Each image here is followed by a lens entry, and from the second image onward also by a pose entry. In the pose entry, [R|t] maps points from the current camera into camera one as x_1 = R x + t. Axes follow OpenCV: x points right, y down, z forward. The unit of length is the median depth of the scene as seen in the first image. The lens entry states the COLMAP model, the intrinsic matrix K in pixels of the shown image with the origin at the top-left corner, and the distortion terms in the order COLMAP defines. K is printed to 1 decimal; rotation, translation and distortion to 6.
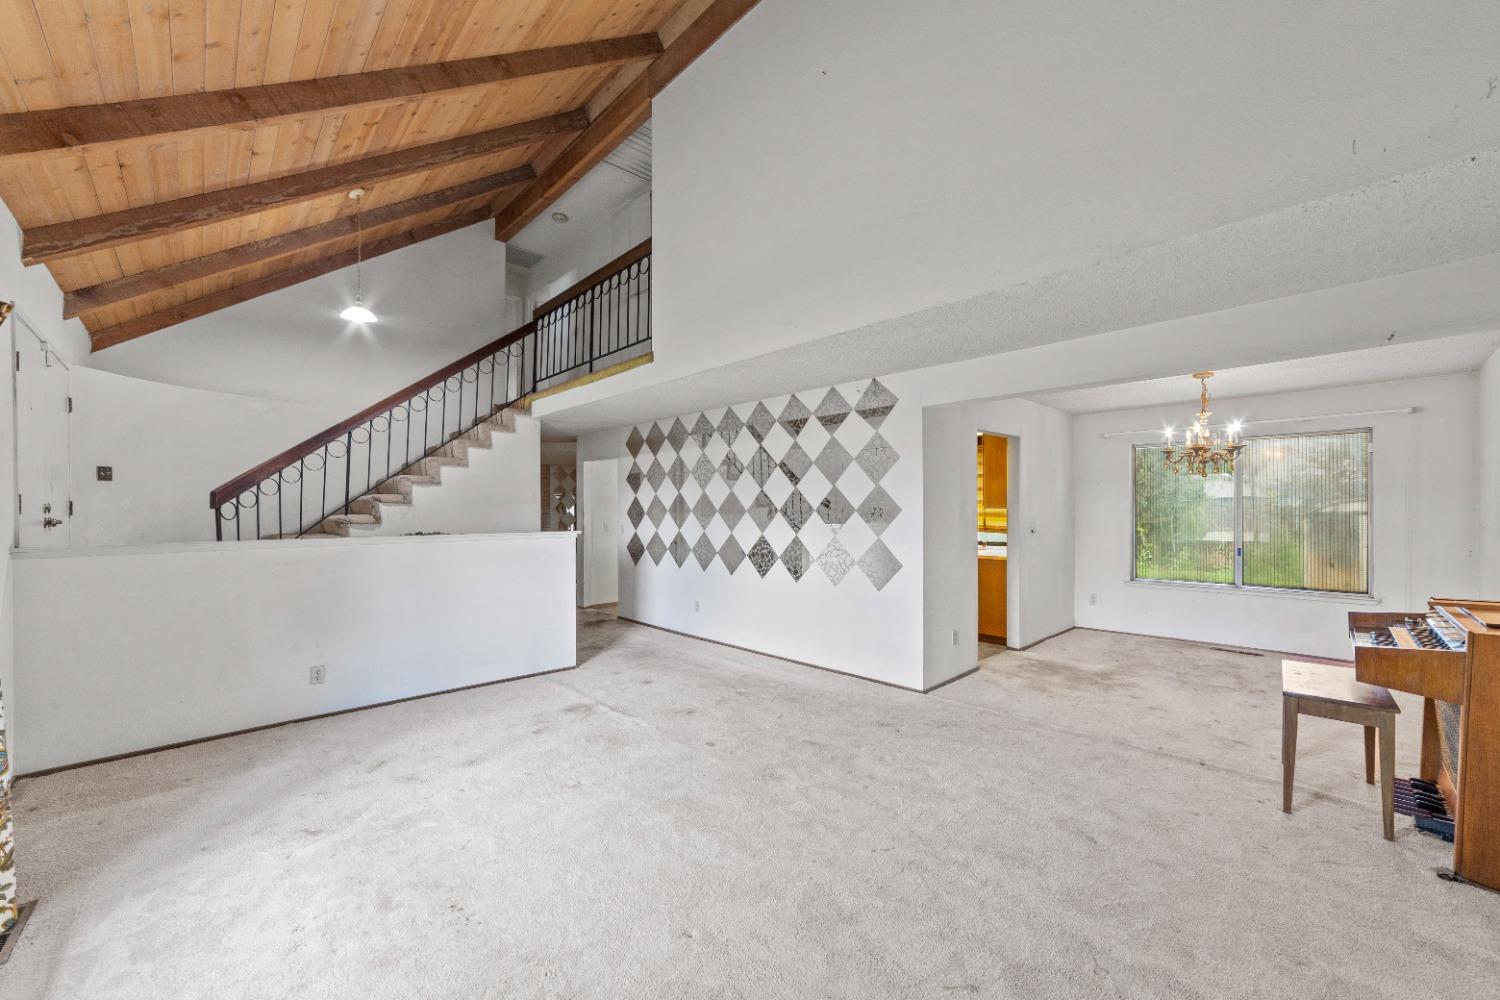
lens RADIAL K [[579.5, 0, 752.1], [0, 579.5, 515.3], [0, 0, 1]] dist [-0.000775, 0.000046]
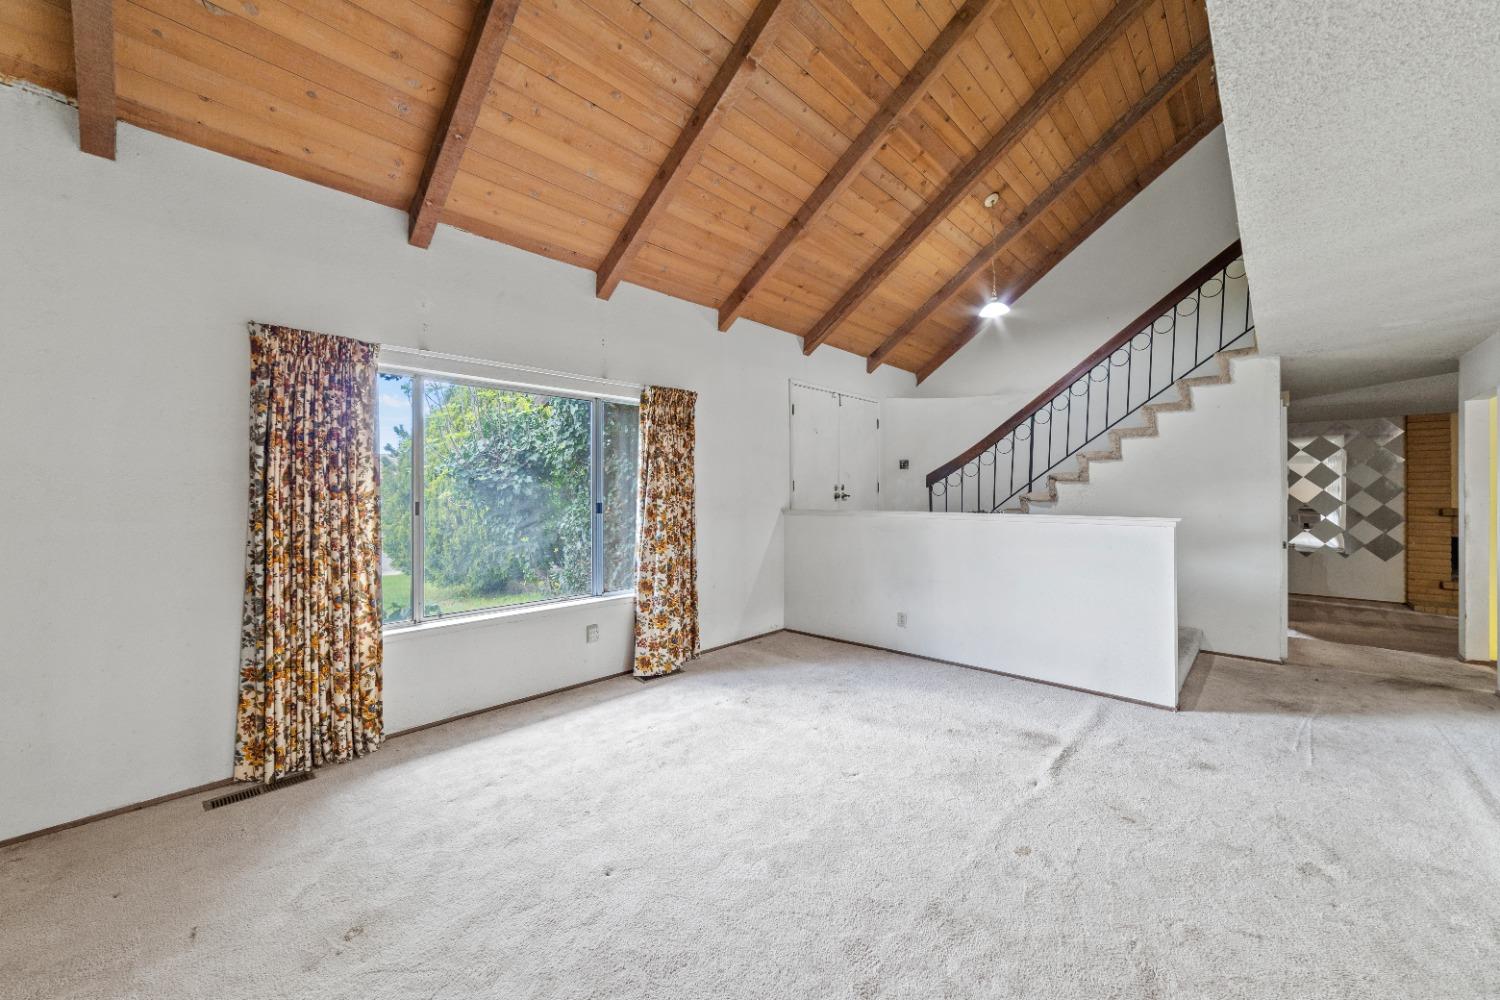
lens RADIAL K [[588.3, 0, 748.1], [0, 588.3, 495.5], [0, 0, 1]] dist [-0.010631, 0.000217]
pose [[0.066699, 0.014101, -0.997673, 0.482212], [-0.007593, 0.999878, 0.013624, -0.009160], [0.997744, 0.006667, 0.066798, 0.559585]]
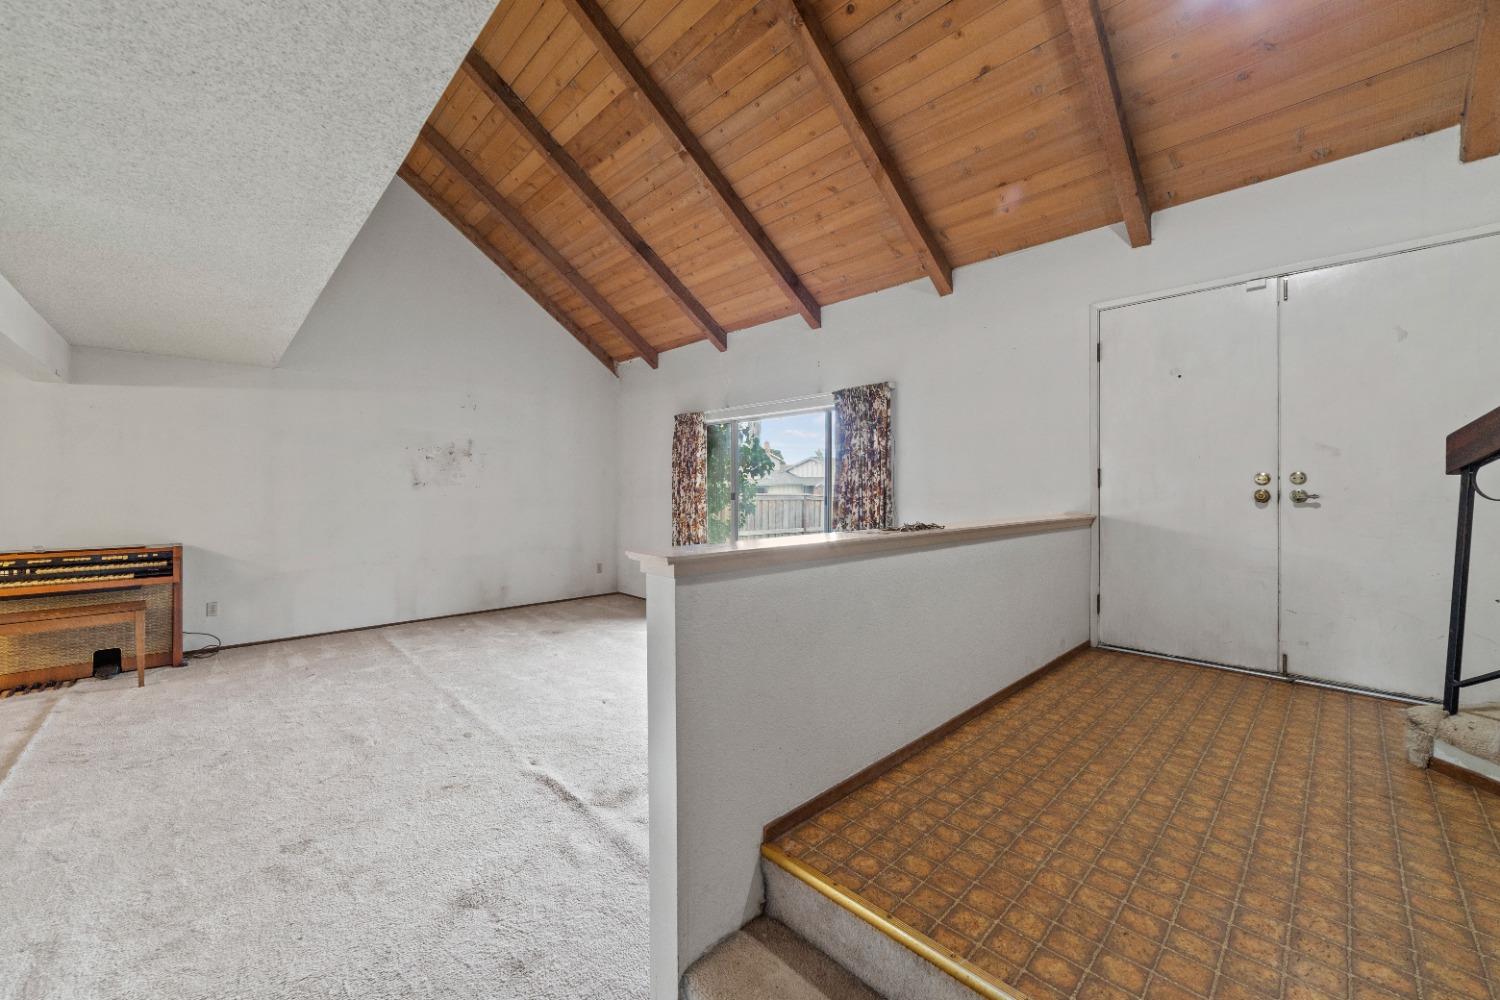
lens RADIAL K [[588.3, 0, 748.1], [0, 588.3, 495.5], [0, 0, 1]] dist [-0.010631, 0.000217]
pose [[-0.999991, 0.000714, 0.004215, -0.458020], [0.000793, 0.999826, 0.018646, -0.004028], [-0.004201, 0.018649, -0.999817, 1.671817]]
